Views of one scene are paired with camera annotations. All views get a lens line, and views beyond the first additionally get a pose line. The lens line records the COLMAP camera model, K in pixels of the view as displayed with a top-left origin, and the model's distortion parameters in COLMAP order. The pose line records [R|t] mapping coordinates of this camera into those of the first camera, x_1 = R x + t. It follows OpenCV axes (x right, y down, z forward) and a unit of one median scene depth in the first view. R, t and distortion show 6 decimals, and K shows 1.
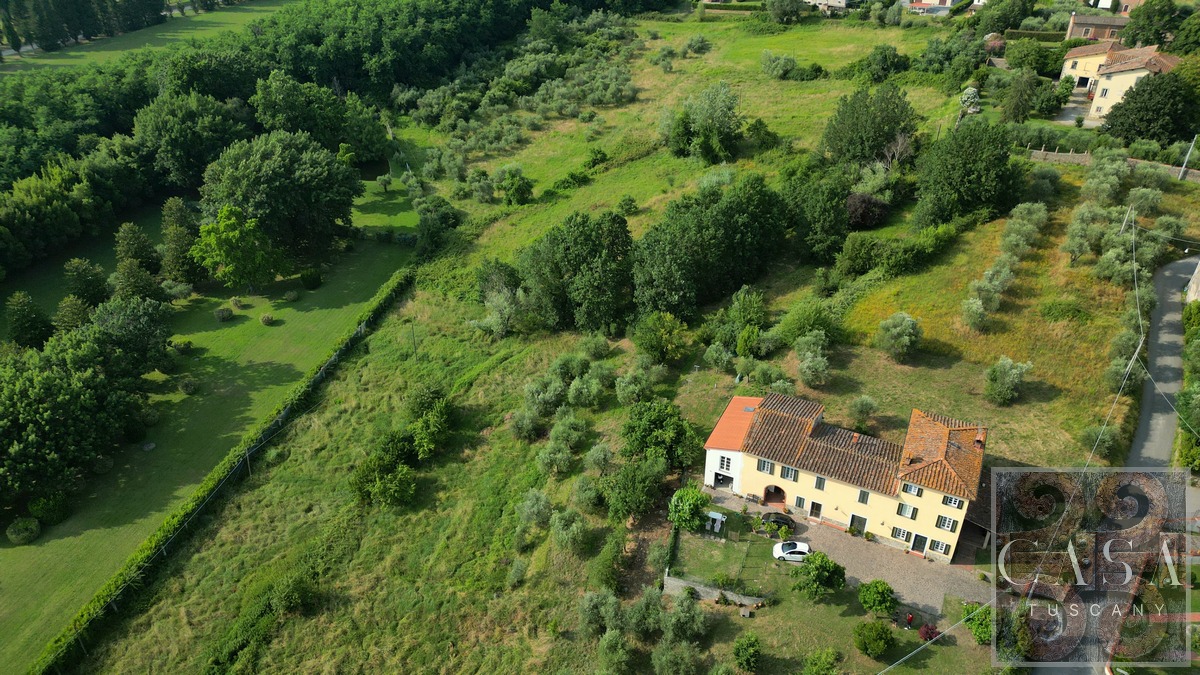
lens RADIAL K [[842.2, 0, 597.6], [0, 842.2, 337.8], [0, 0, 1]] dist [0.081420, -0.087779]
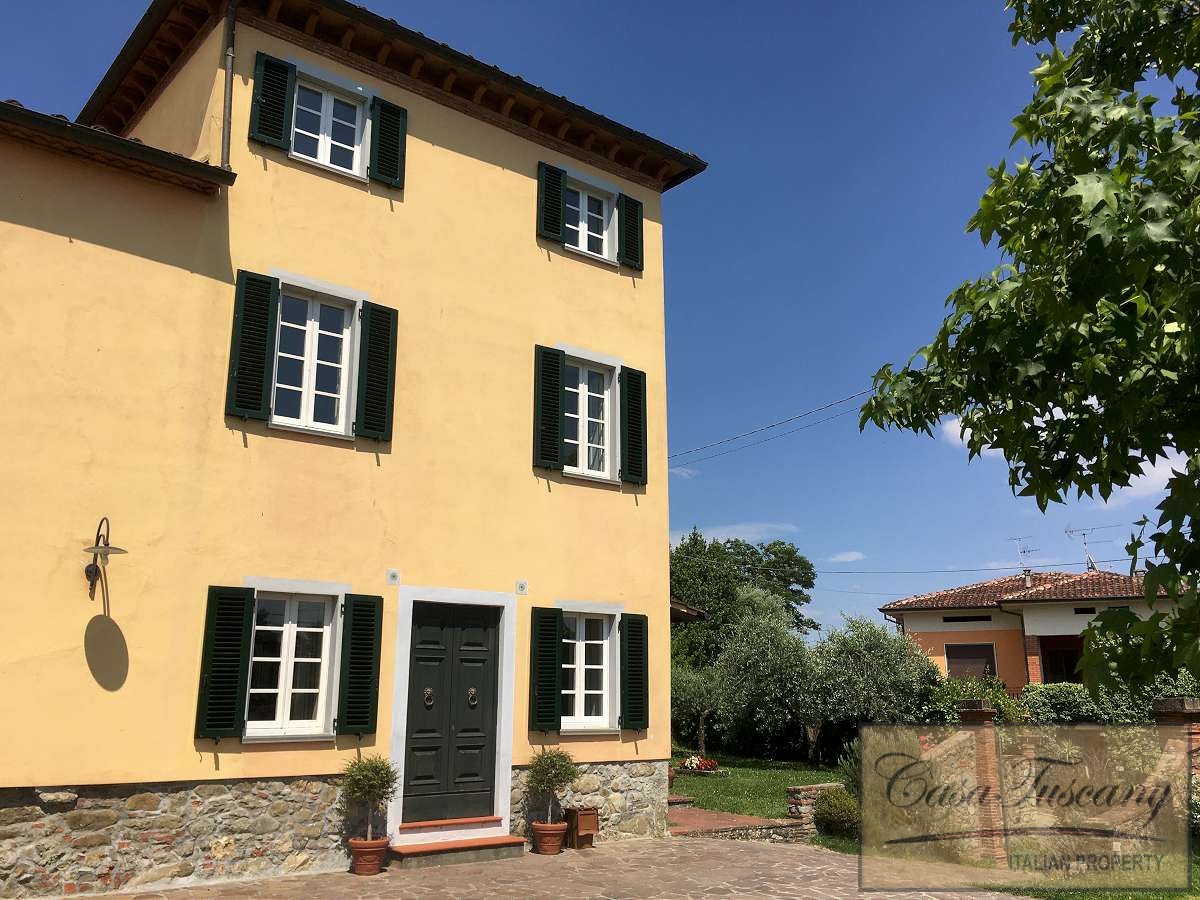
lens RADIAL K [[1018.0, 0, 602.6], [0, 1018.0, 445.5], [0, 0, 1]] dist [0.046289, -0.016271]
pose [[0.422051, 0.220509, 0.879345, 0.244184], [0.482853, 0.766264, -0.423902, 0.259775], [-0.767285, 0.603503, 0.216929, 0.868788]]
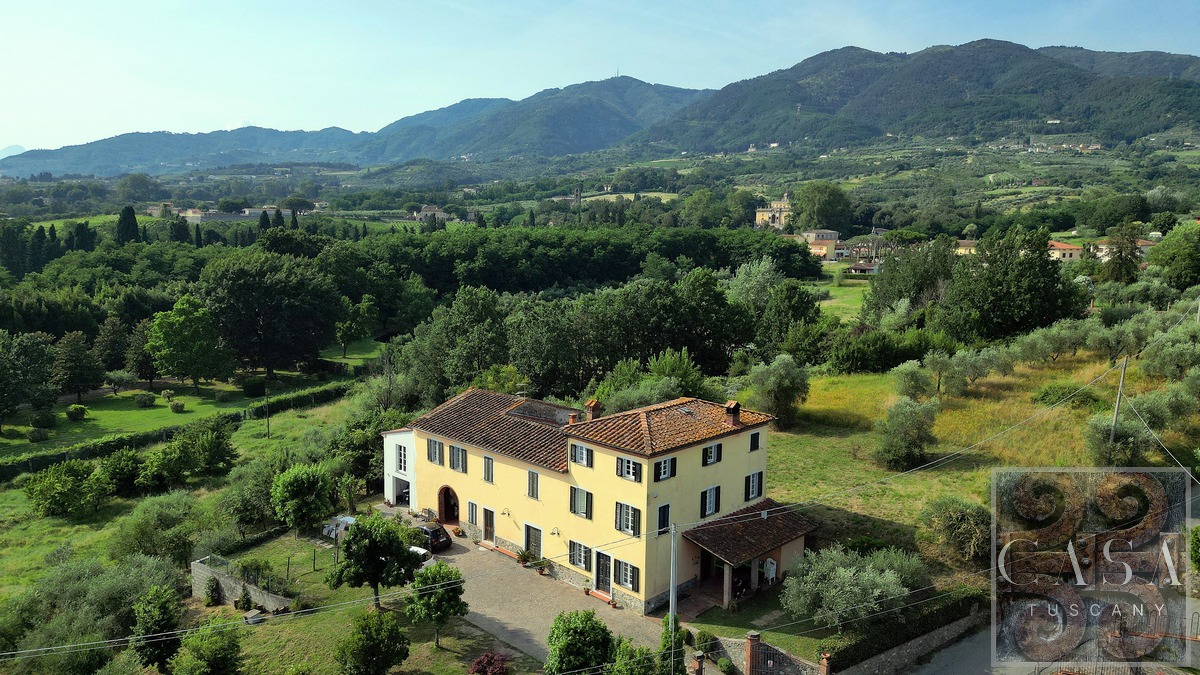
lens RADIAL K [[842.2, 0, 600.8], [0, 842.2, 367.4], [0, 0, 1]] dist [0.081420, -0.087779]
pose [[0.953330, 0.068416, -0.294078, 0.492468], [-0.175000, 0.918910, -0.353524, 0.291991], [0.246045, 0.388489, 0.887997, 0.417533]]
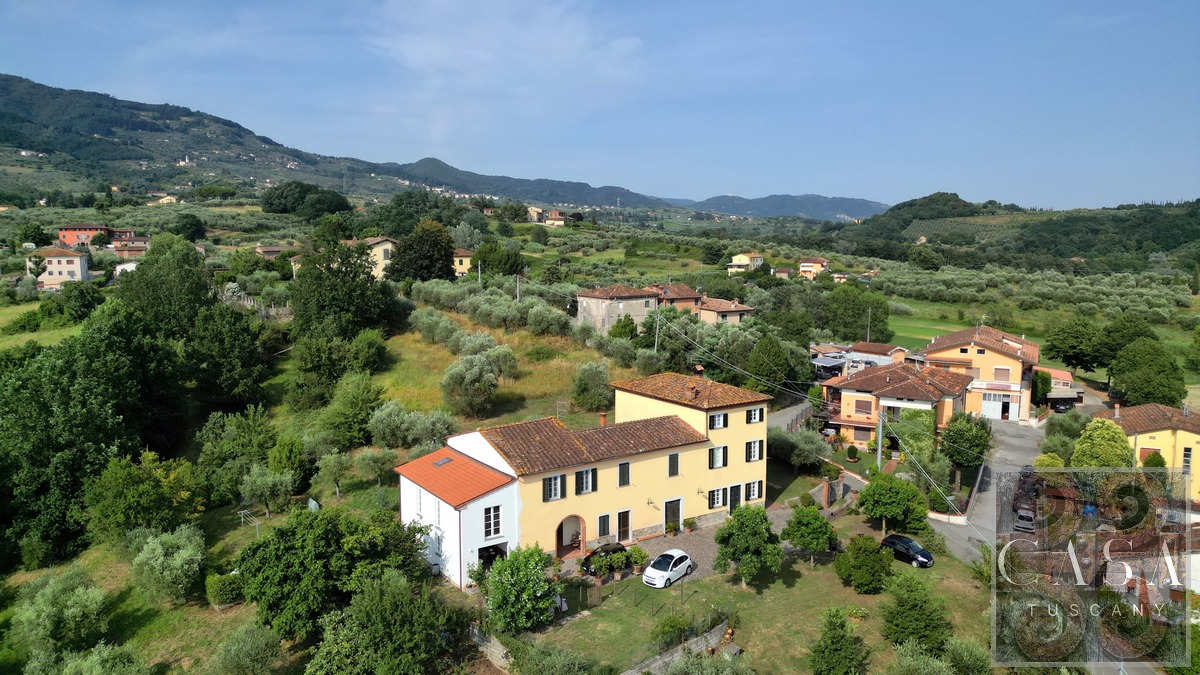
lens RADIAL K [[842.2, 0, 609.9], [0, 842.2, 336.7], [0, 0, 1]] dist [0.081420, -0.087779]
pose [[0.489880, -0.103709, 0.865599, -0.299563], [0.465670, 0.870513, -0.159245, 0.168946], [-0.737000, 0.481095, 0.474741, 0.603335]]
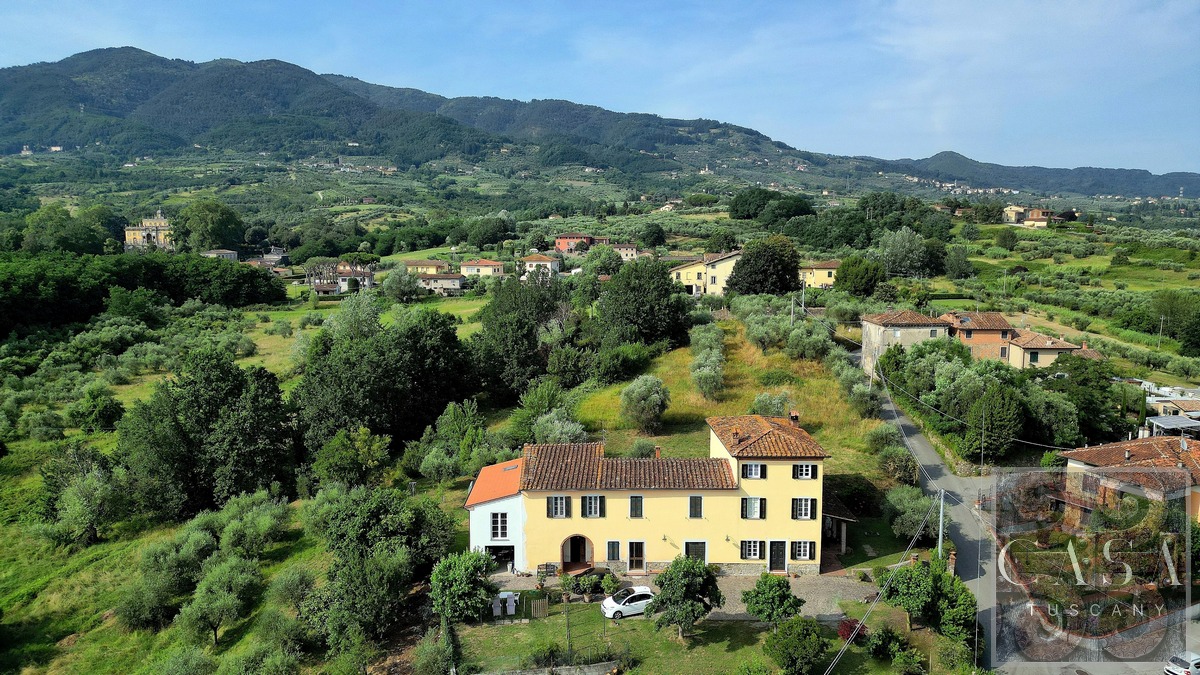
lens RADIAL K [[842.2, 0, 603.7], [0, 842.2, 342.2], [0, 0, 1]] dist [0.081420, -0.087779]
pose [[0.891377, -0.057372, 0.449617, -0.070162], [0.241724, 0.899294, -0.364473, 0.284263], [-0.383427, 0.433566, 0.815478, 0.352057]]
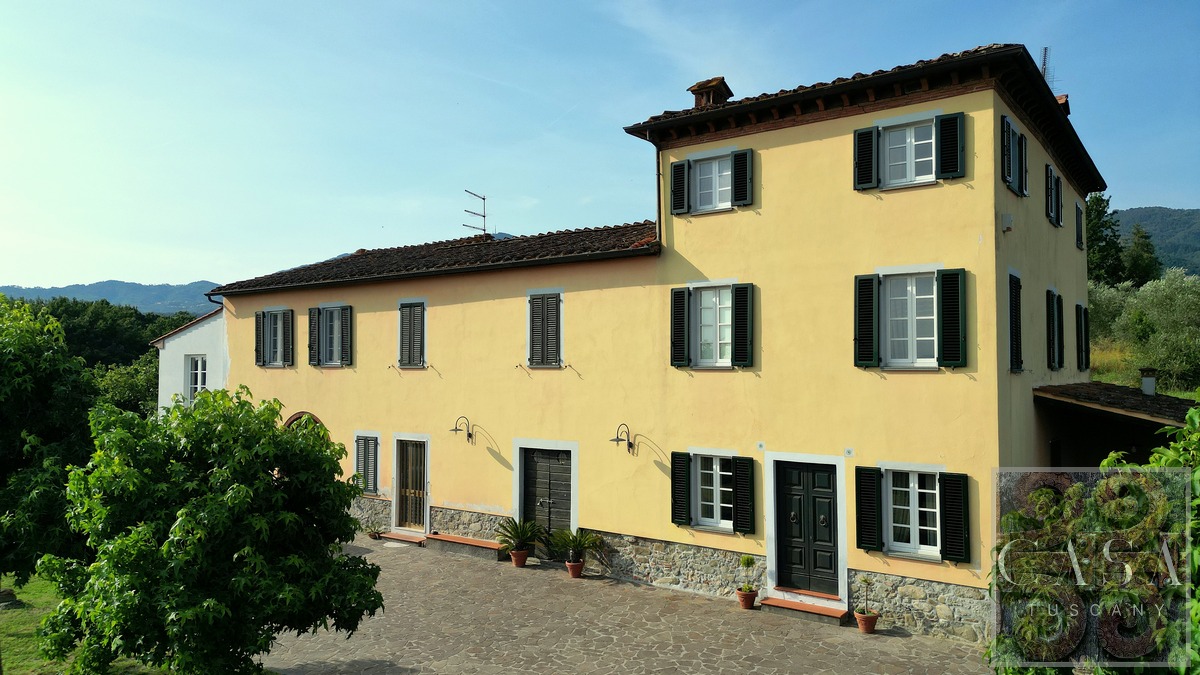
lens RADIAL K [[842.2, 0, 598.1], [0, 842.2, 335.9], [0, 0, 1]] dist [0.081420, -0.087779]
pose [[0.986819, -0.005729, -0.161725, 0.337050], [-0.086984, 0.823946, -0.559953, 0.288653], [0.136460, 0.566640, 0.812587, 0.768306]]
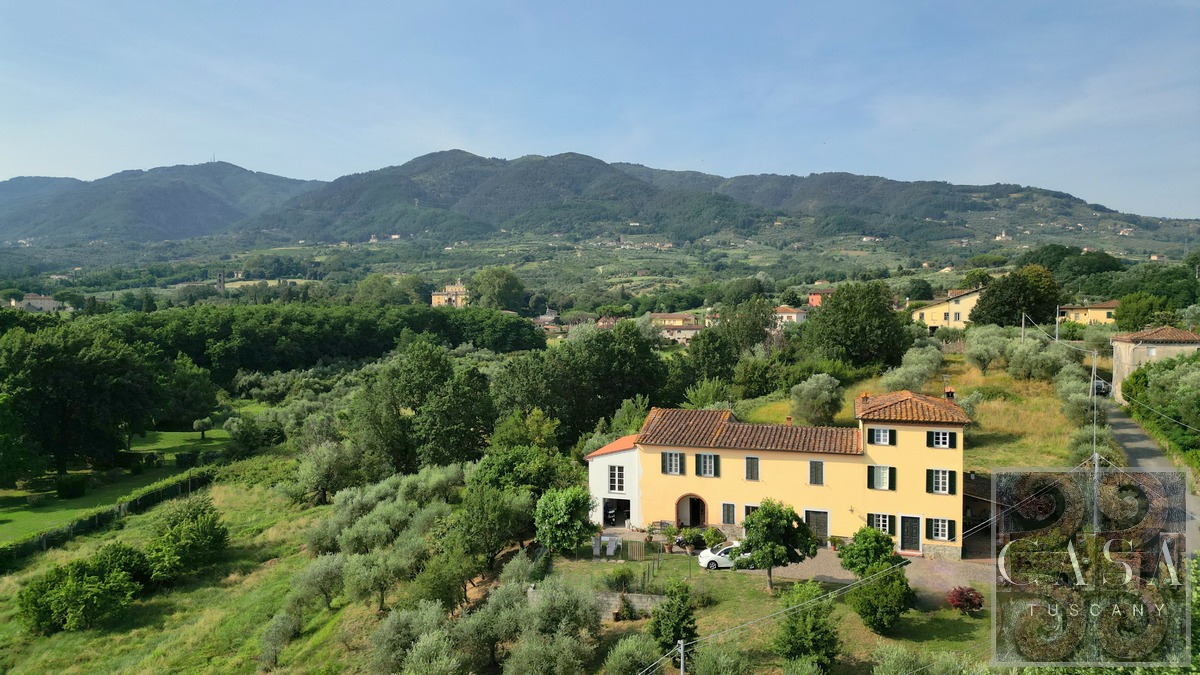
lens RADIAL K [[842.2, 0, 599.8], [0, 842.2, 338.3], [0, 0, 1]] dist [0.081420, -0.087779]
pose [[0.989755, -0.005174, 0.142683, 0.040483], [0.076556, 0.862773, -0.499761, 0.392936], [-0.120517, 0.505564, 0.854330, 0.356614]]
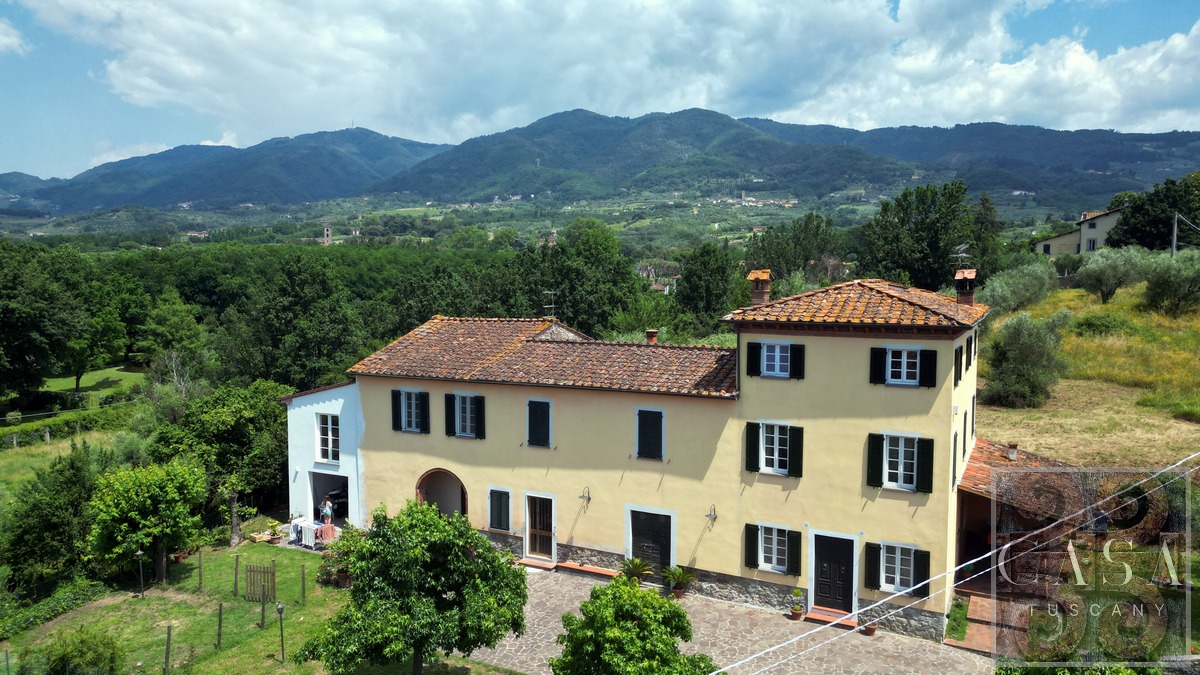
lens RADIAL K [[842.2, 0, 599.2], [0, 842.2, 333.9], [0, 0, 1]] dist [0.081420, -0.087779]
pose [[0.999971, 0.002961, -0.006998, 0.274800], [-0.005911, 0.881887, -0.471425, 0.286760], [0.004776, 0.471452, 0.881879, 0.643414]]
